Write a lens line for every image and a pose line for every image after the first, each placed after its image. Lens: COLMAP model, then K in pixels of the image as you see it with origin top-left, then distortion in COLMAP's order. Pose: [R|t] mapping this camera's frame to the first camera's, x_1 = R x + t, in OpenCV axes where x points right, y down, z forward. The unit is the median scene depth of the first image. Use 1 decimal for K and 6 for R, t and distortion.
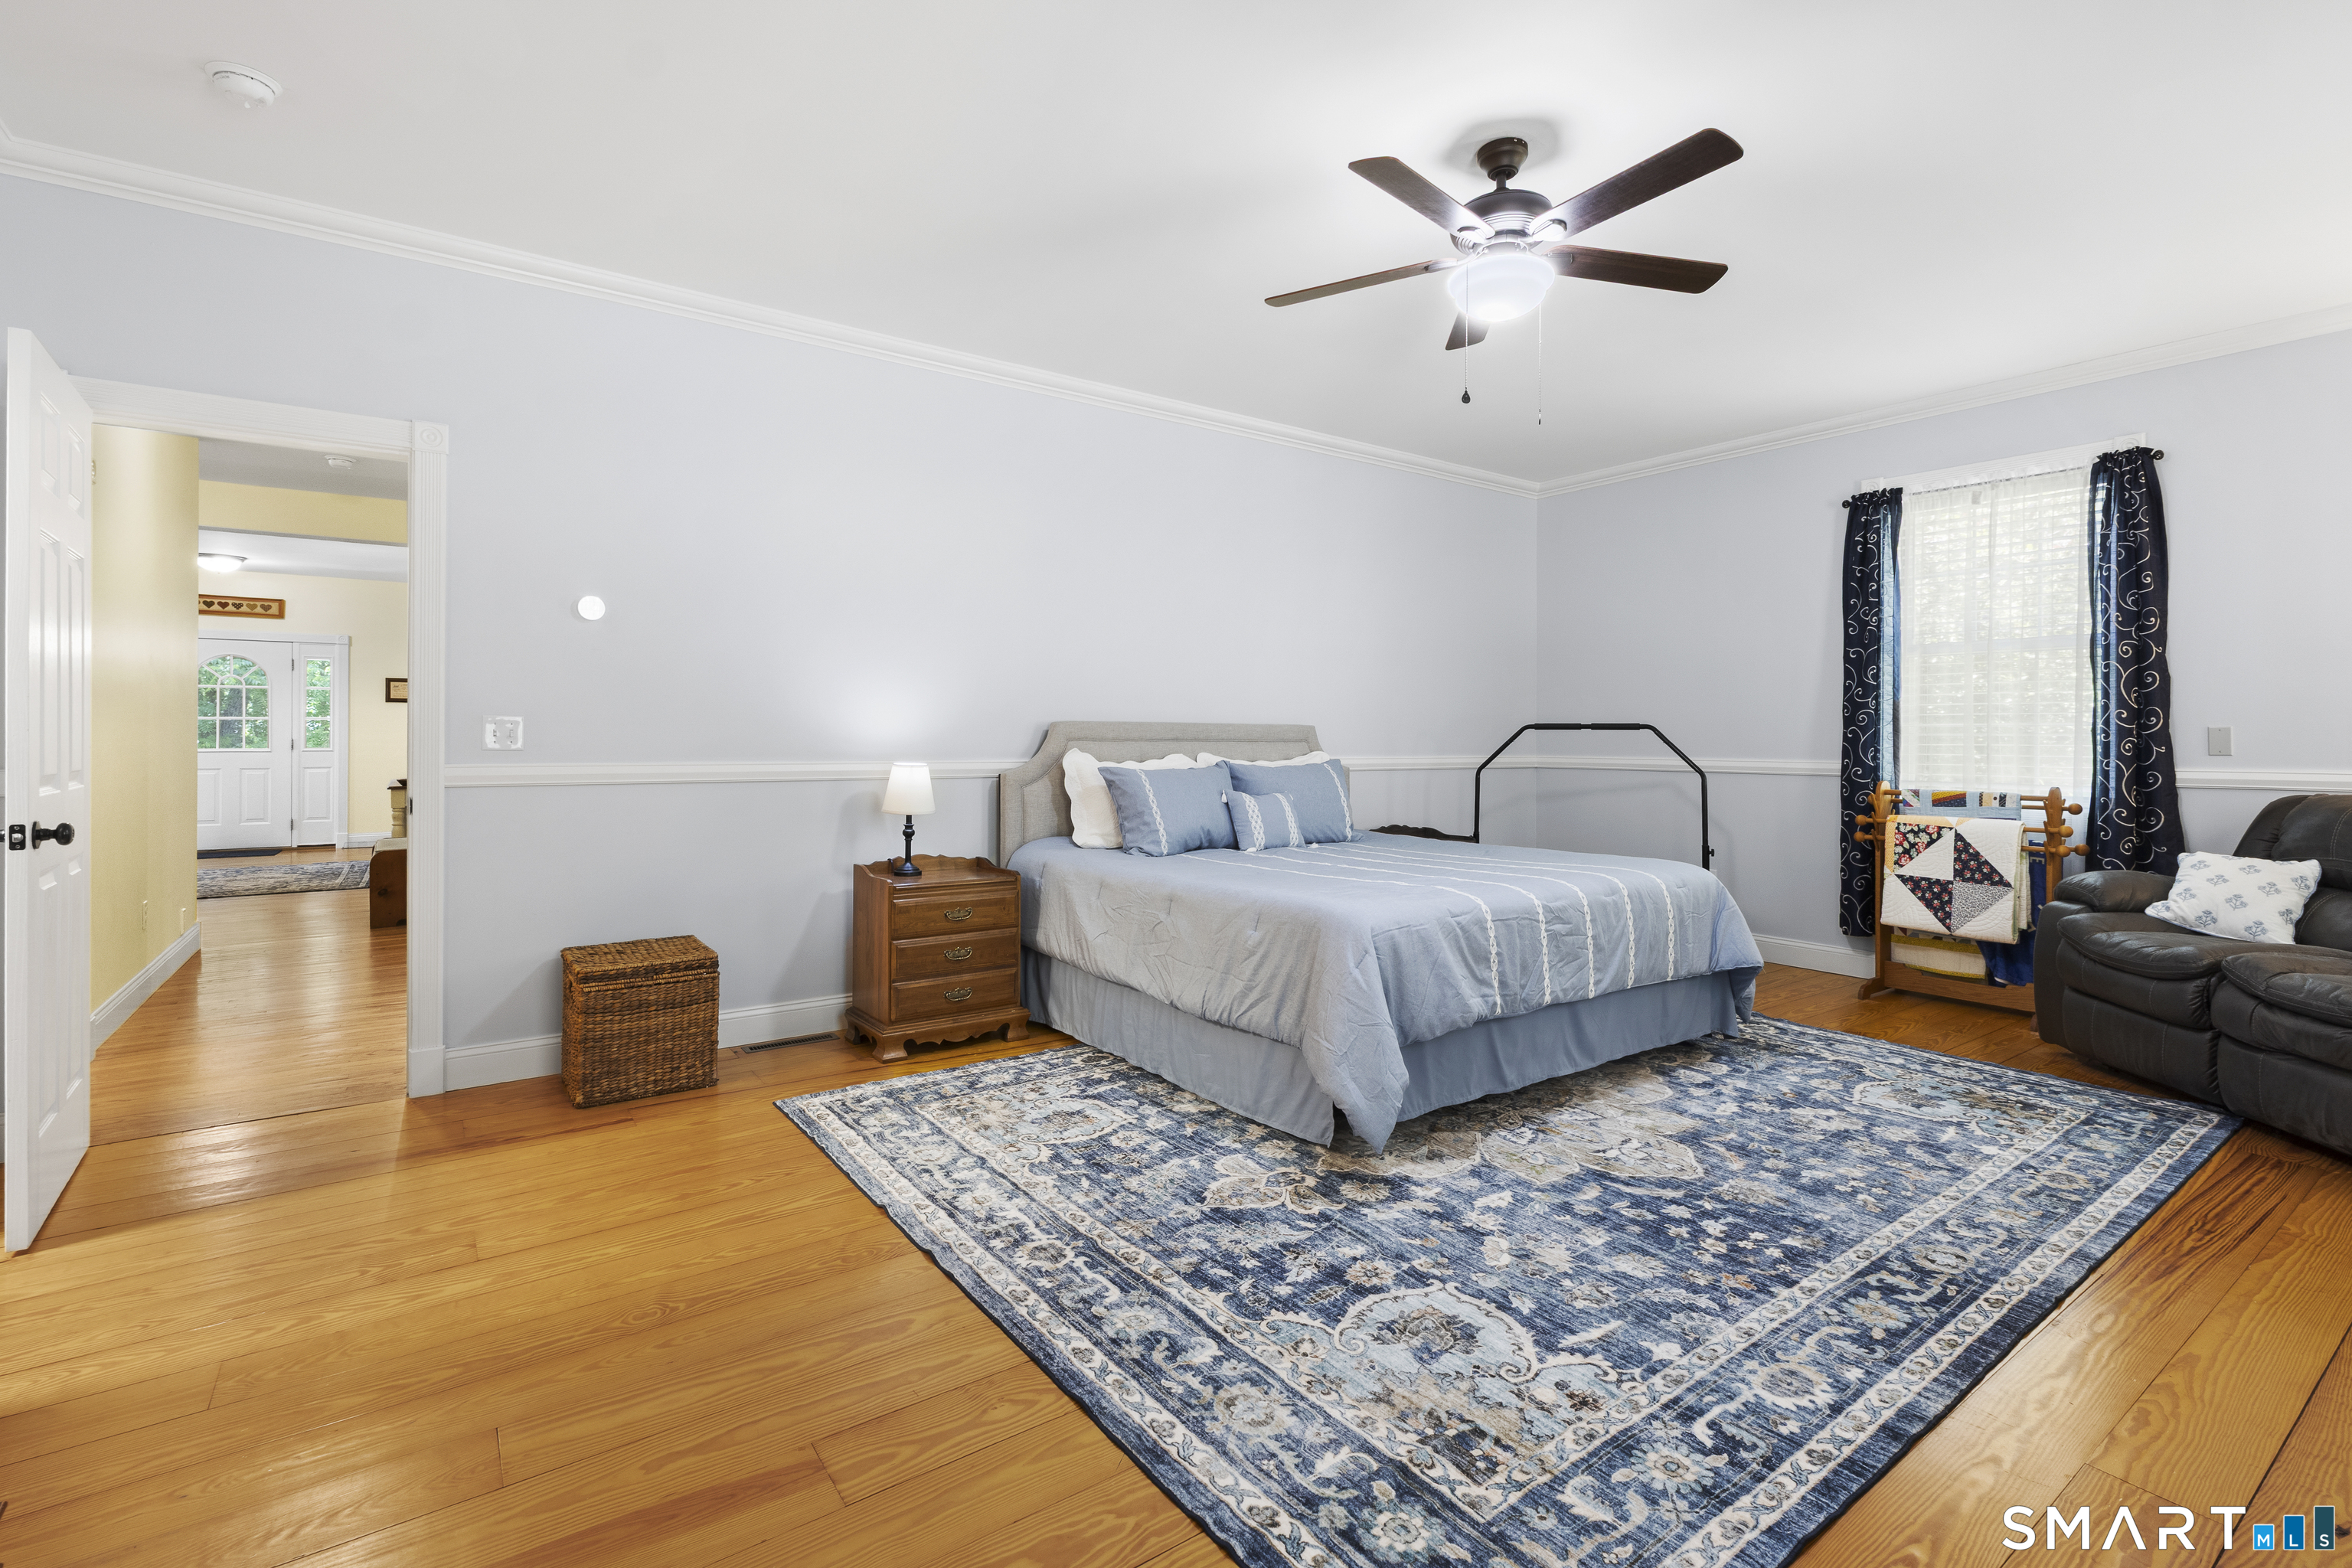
lens RADIAL K [[1089.4, 0, 1228.5], [0, 1089.4, 738.9], [0, 0, 1]] dist [-0.004381, 0.000468]
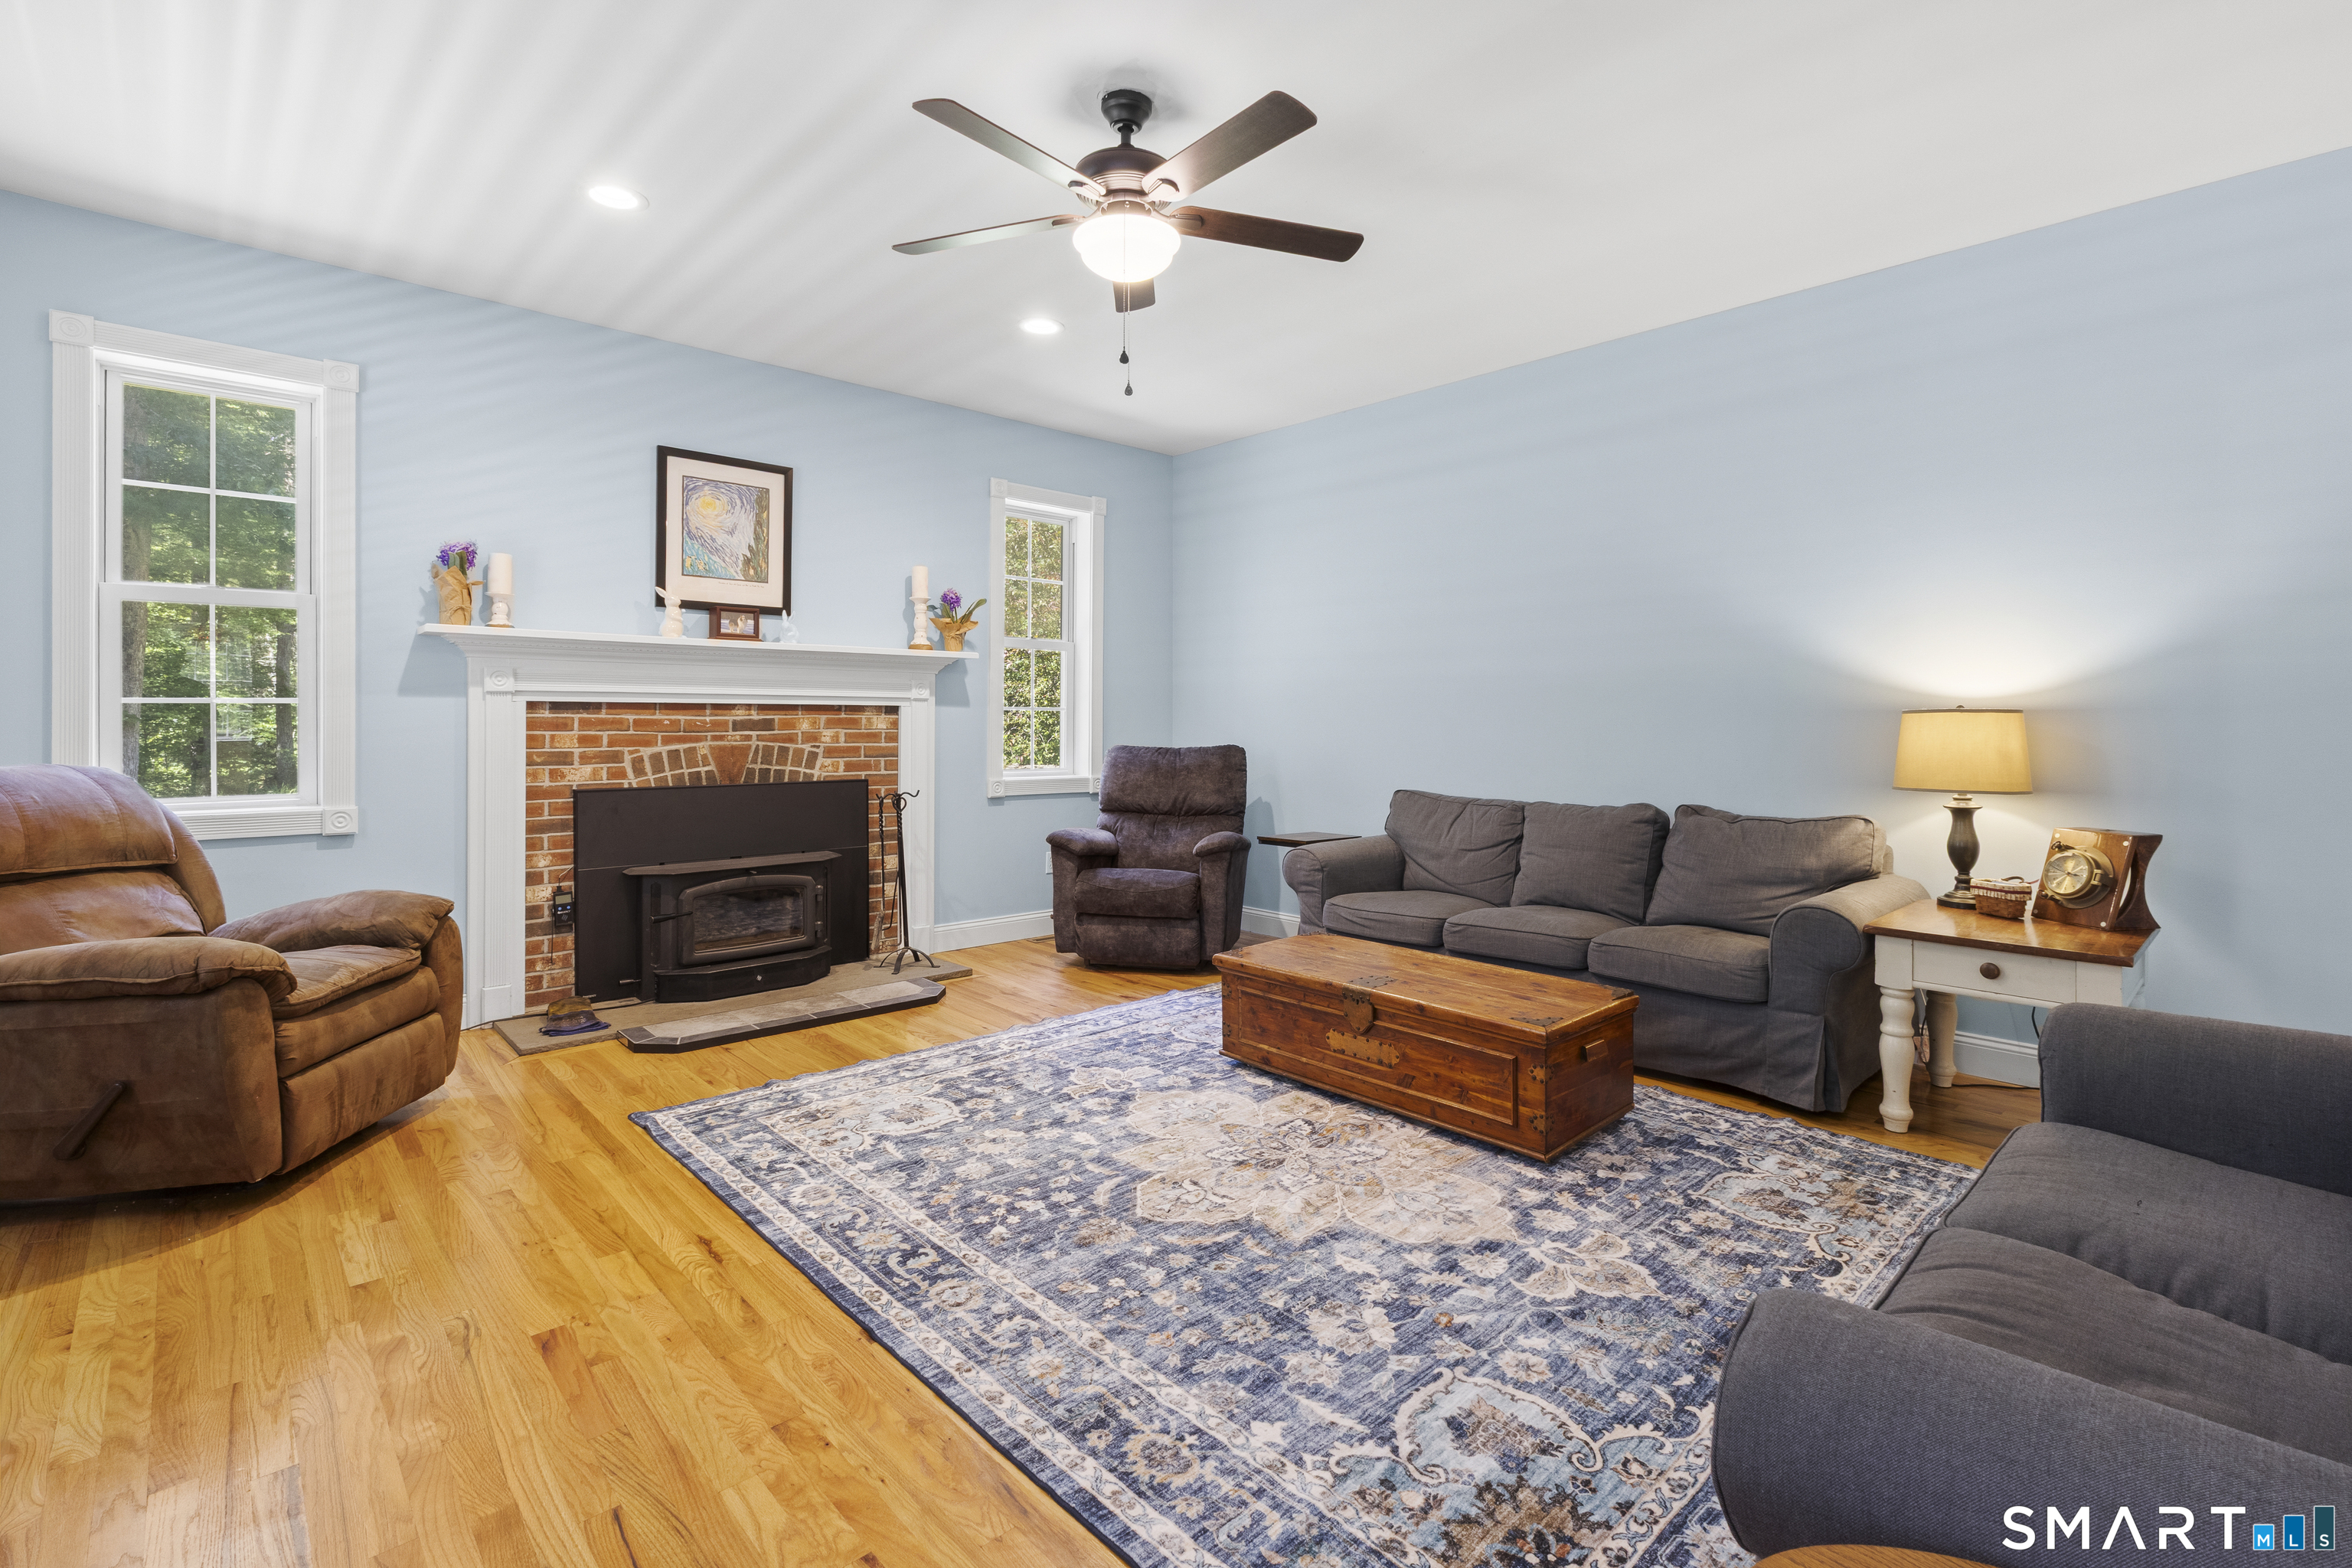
lens RADIAL K [[1089.4, 0, 1193.0], [0, 1089.4, 718.6], [0, 0, 1]] dist [-0.004381, 0.000468]
pose [[0.086923, -0.014539, -0.996109, 1.725272], [-0.003102, 0.999885, -0.014865, -0.057549], [0.996210, 0.004383, 0.086868, 1.134558]]
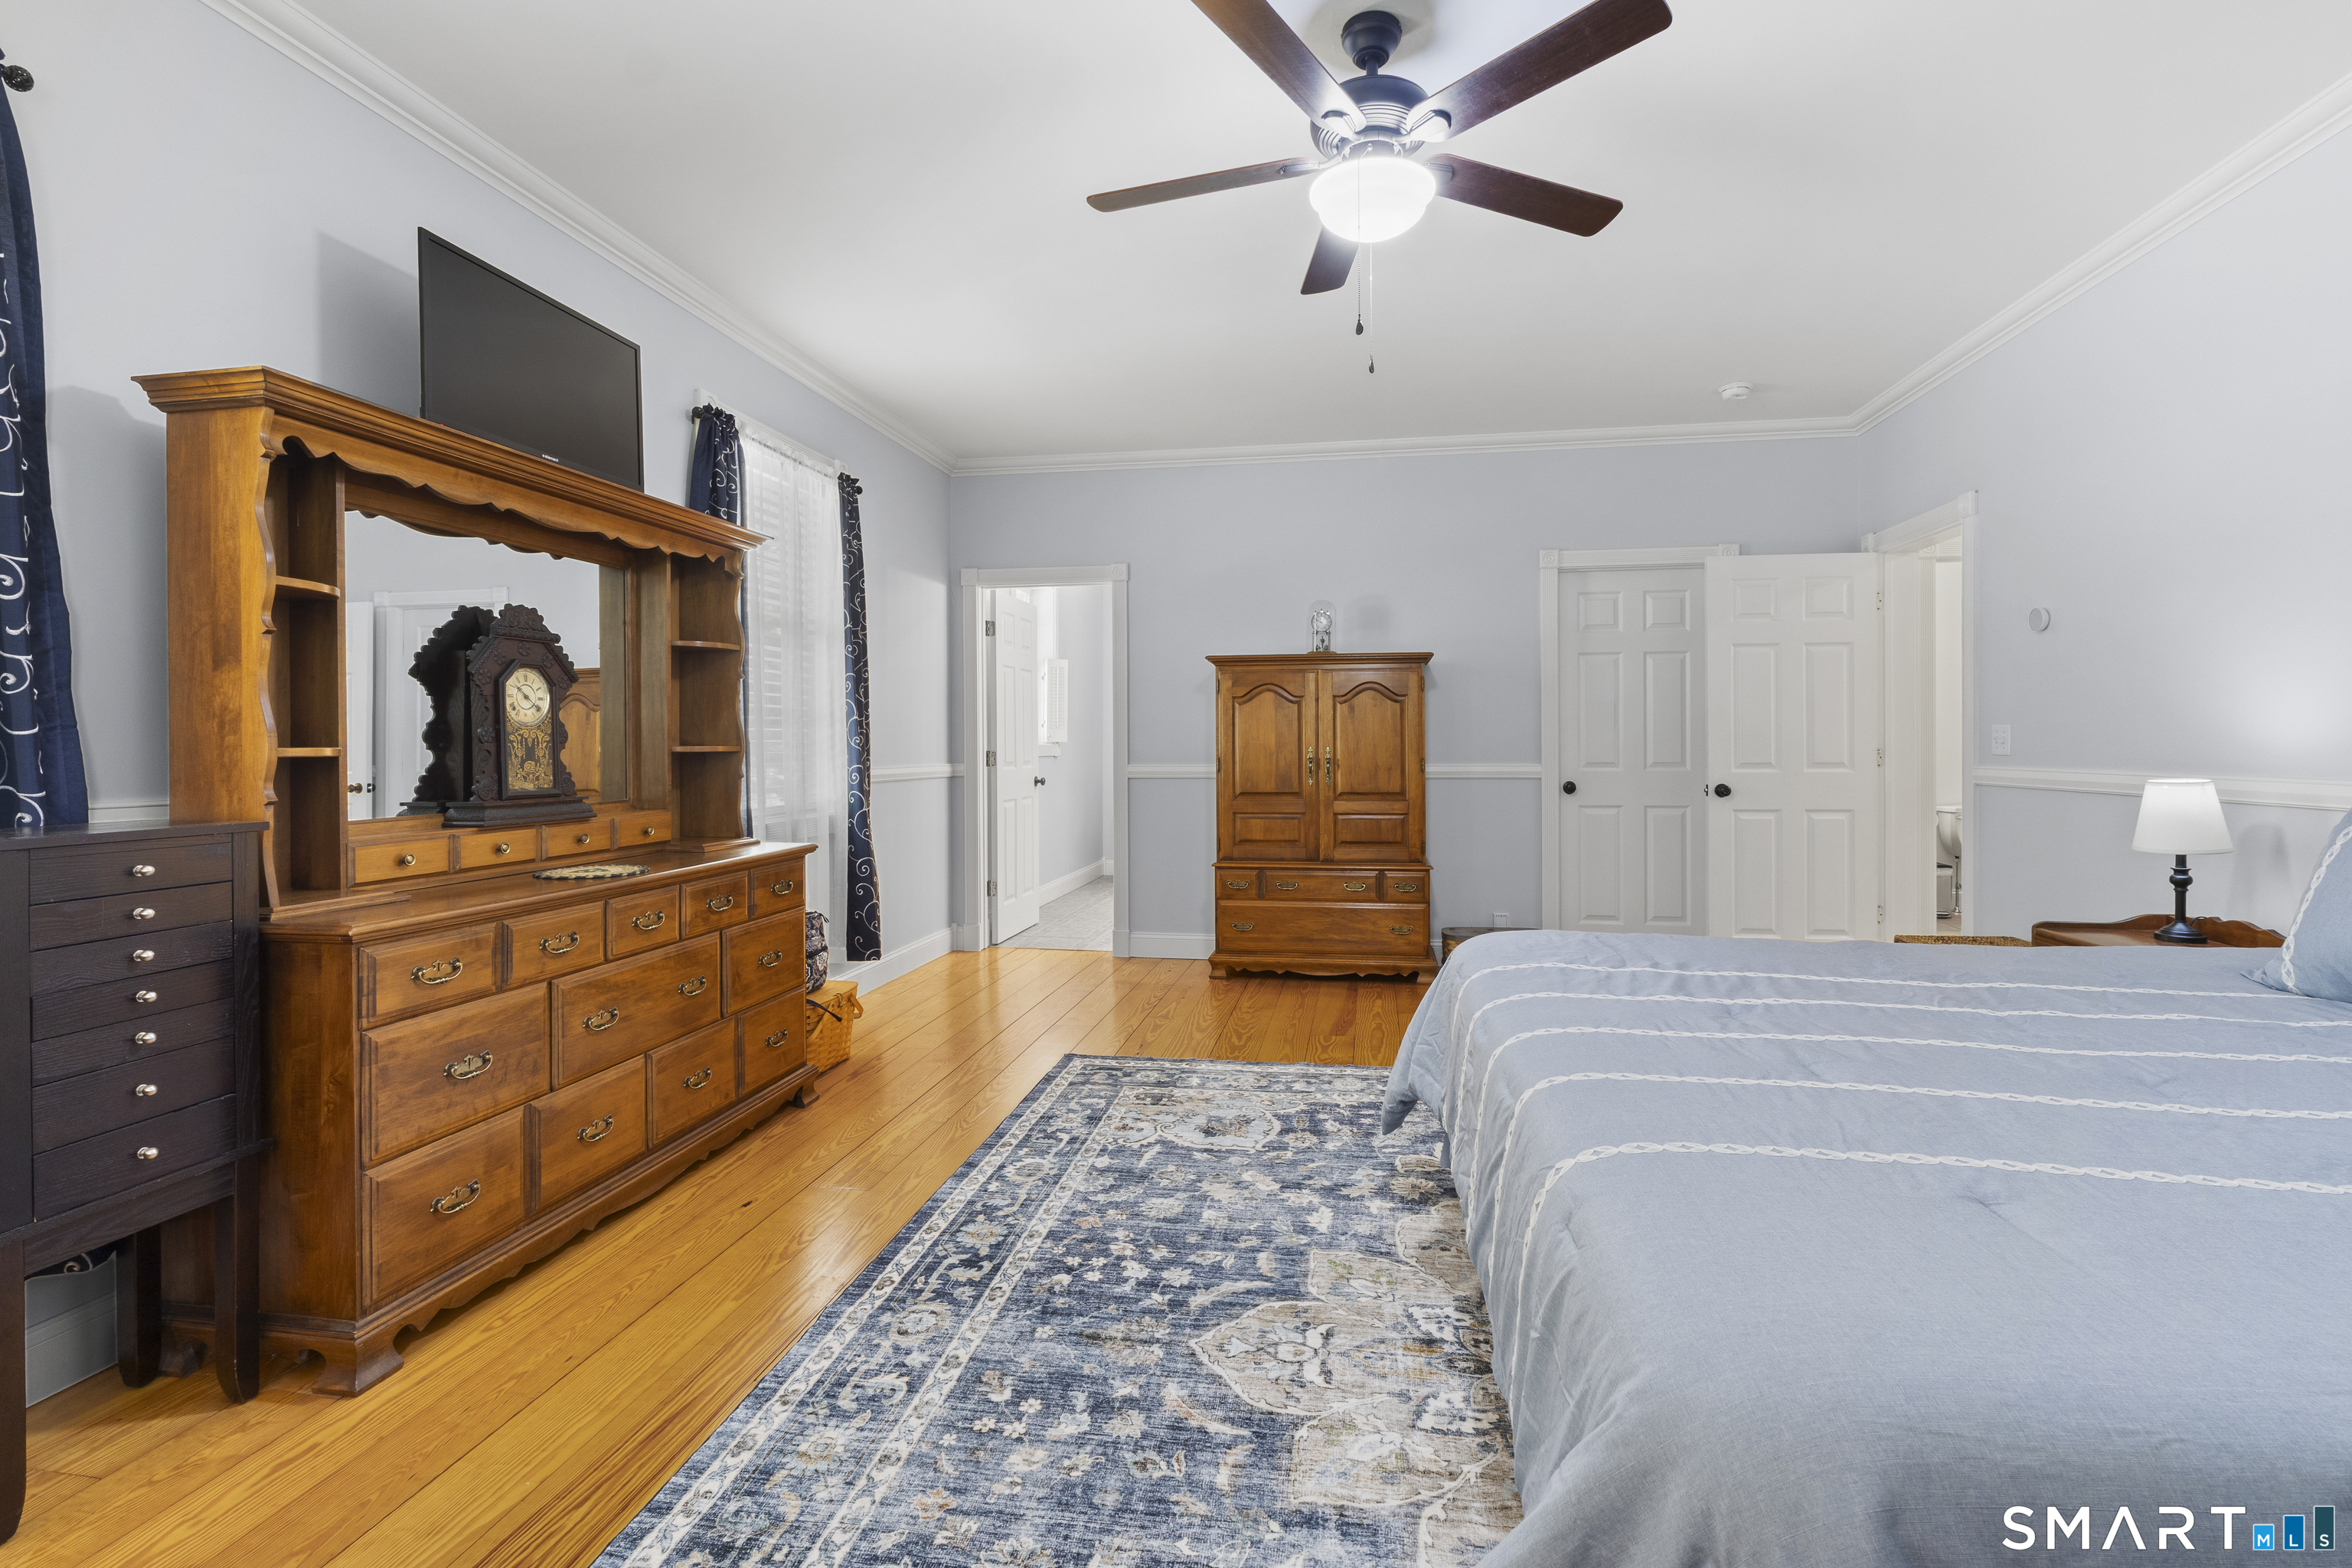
lens RADIAL K [[996.3, 0, 1171.1], [0, 996.3, 760.2], [0, 0, 1]] dist [-0.016956, 0.000438]
pose [[-0.738899, 0.008491, -0.673763, 1.061142], [0.002646, 0.999949, 0.009700, -0.002152], [0.673811, 0.005385, -0.738884, 1.757448]]
